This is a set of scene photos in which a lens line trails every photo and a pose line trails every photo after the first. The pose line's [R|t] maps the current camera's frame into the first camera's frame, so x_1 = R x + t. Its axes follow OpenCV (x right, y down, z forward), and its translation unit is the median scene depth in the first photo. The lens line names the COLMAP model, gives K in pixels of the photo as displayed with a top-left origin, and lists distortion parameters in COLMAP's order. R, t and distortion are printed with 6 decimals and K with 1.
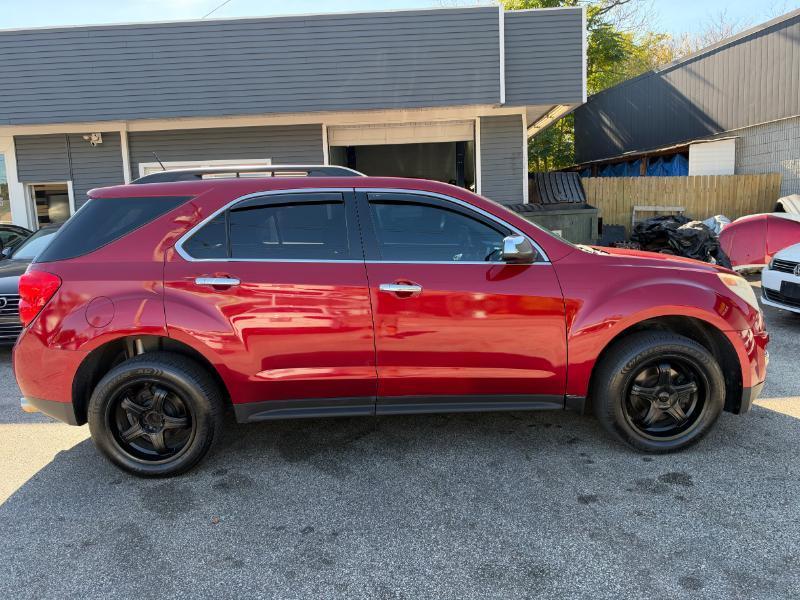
lens RADIAL K [[584.2, 0, 398.8], [0, 584.2, 296.3], [0, 0, 1]] dist [0.005039, -0.021694]
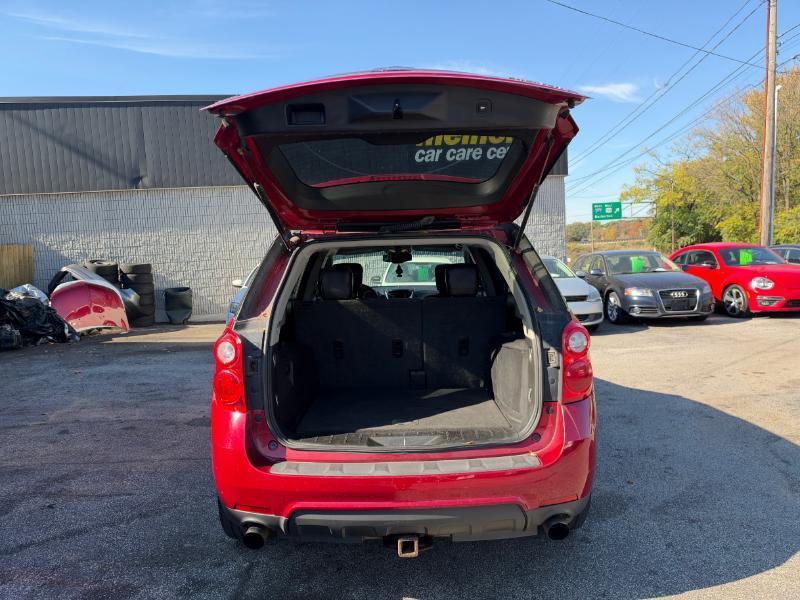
lens RADIAL K [[584.2, 0, 398.4], [0, 584.2, 293.0], [0, 0, 1]] dist [0.005039, -0.021694]
pose [[0.022035, -0.038482, 0.999016, -1.372650], [0.179535, 0.983167, 0.033912, -0.148795], [-0.983505, 0.178611, 0.028573, 1.169746]]
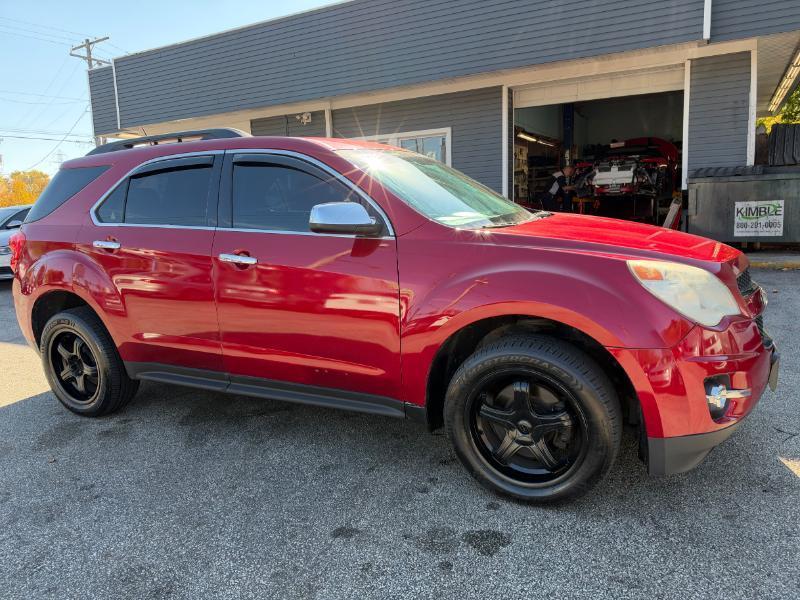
lens RADIAL K [[584.2, 0, 396.7], [0, 584.2, 298.2], [0, 0, 1]] dist [0.005039, -0.021694]
pose [[0.878925, 0.078158, -0.470513, 0.631541], [-0.054206, 0.996459, 0.064267, -0.023972], [0.473870, -0.030981, 0.880050, 0.290304]]
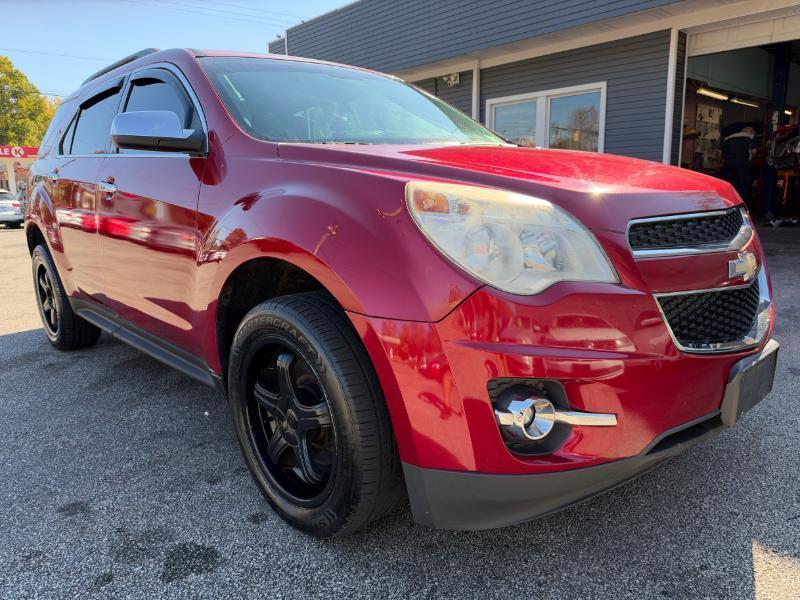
lens RADIAL K [[584.2, 0, 395.6], [0, 584.2, 299.6], [0, 0, 1]] dist [0.005039, -0.021694]
pose [[0.658606, 0.167587, -0.733589, 0.860475], [-0.106394, 0.985830, 0.129693, -0.007956], [0.744929, -0.007367, 0.667103, 0.714636]]
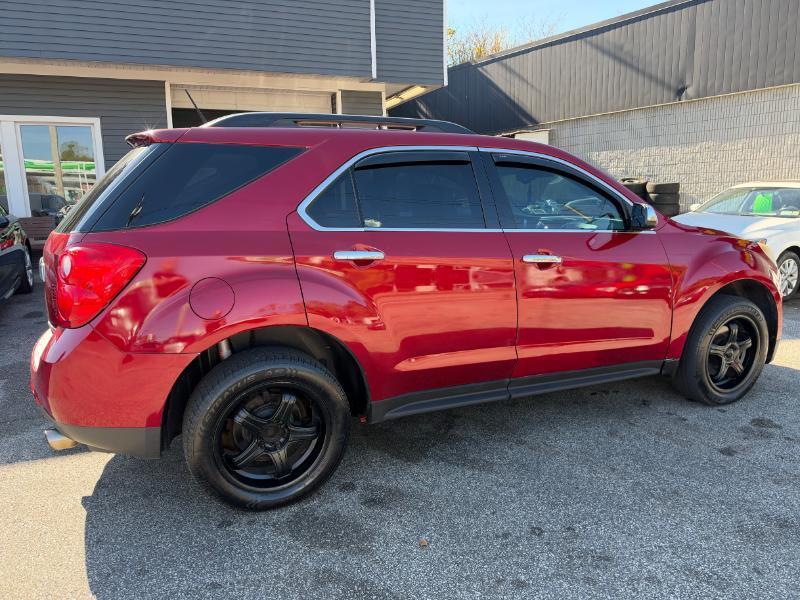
lens RADIAL K [[584.2, 0, 398.2], [0, 584.2, 298.7], [0, 0, 1]] dist [0.005039, -0.021694]
pose [[0.921651, -0.043717, 0.385548, -0.544773], [0.030625, 0.998729, 0.040036, 0.004290], [-0.386808, -0.025092, 0.921819, 0.218168]]
